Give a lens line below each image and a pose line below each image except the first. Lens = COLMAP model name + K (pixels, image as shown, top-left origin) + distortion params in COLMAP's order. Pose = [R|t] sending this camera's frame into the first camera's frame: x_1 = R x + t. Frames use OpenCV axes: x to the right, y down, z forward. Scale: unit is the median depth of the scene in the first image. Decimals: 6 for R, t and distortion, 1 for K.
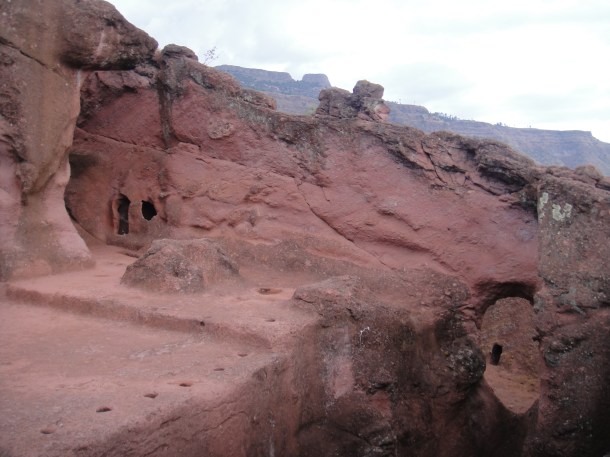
lens RADIAL K [[626.1, 0, 305.0], [0, 626.1, 228.5], [0, 0, 1]] dist [-0.113235, 0.014500]
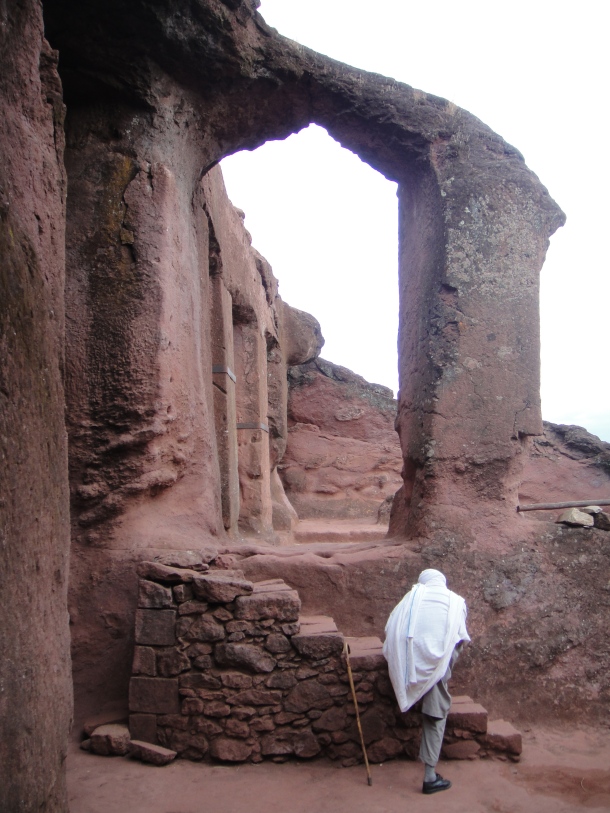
lens RADIAL K [[834.5, 0, 305.0], [0, 834.5, 406.5], [0, 0, 1]] dist [-0.113235, 0.014500]
pose [[0.904107, 0.019600, 0.426857, -0.953751], [0.041660, 0.990145, -0.133704, 0.050672], [-0.425271, 0.138665, 0.894381, -0.488135]]
